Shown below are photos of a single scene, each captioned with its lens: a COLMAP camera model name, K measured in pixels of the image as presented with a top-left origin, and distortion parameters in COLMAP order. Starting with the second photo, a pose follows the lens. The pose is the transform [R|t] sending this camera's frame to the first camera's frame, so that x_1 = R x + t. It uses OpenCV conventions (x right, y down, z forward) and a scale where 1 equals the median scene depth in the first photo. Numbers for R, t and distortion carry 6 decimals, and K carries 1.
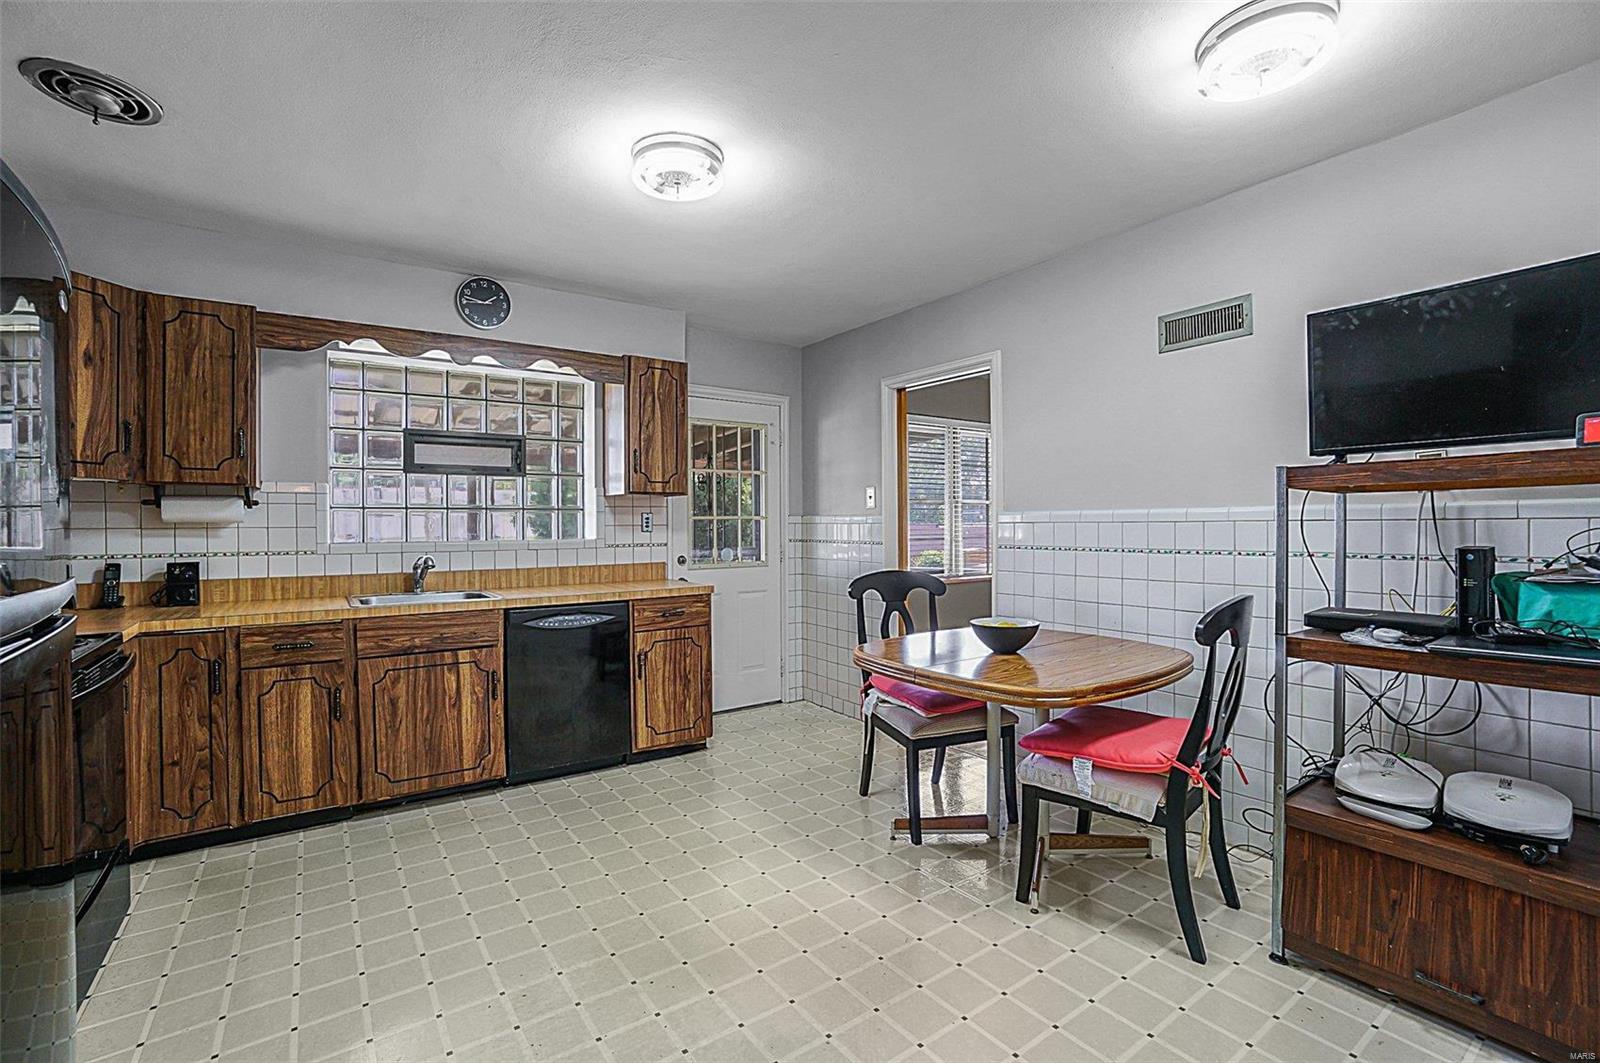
lens RADIAL K [[711.1, 0, 801.5], [0, 711.1, 527.6], [0, 0, 1]] dist [-0.002633, 0.000565]
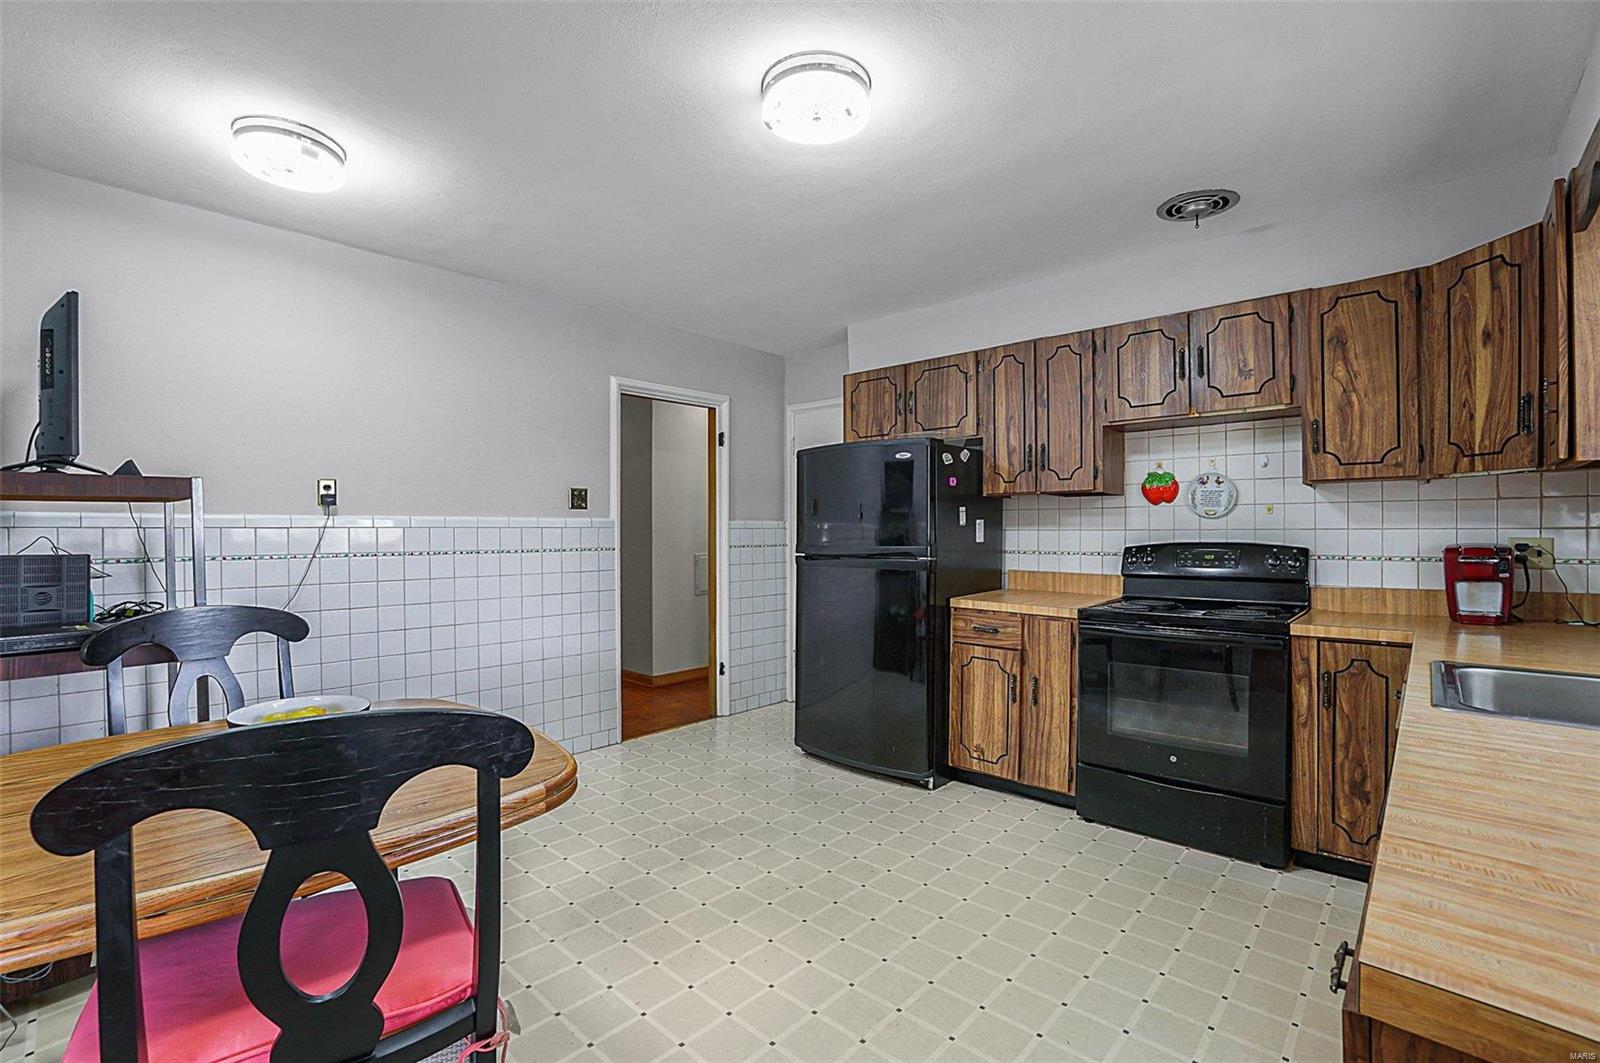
lens RADIAL K [[711.1, 0, 800.9], [0, 711.1, 528.4], [0, 0, 1]] dist [-0.002633, 0.000565]
pose [[-0.980253, 0.008024, -0.197584, 0.011410], [0.005210, 0.999878, 0.014755, -0.015790], [0.197678, 0.013434, -0.980175, 1.710674]]
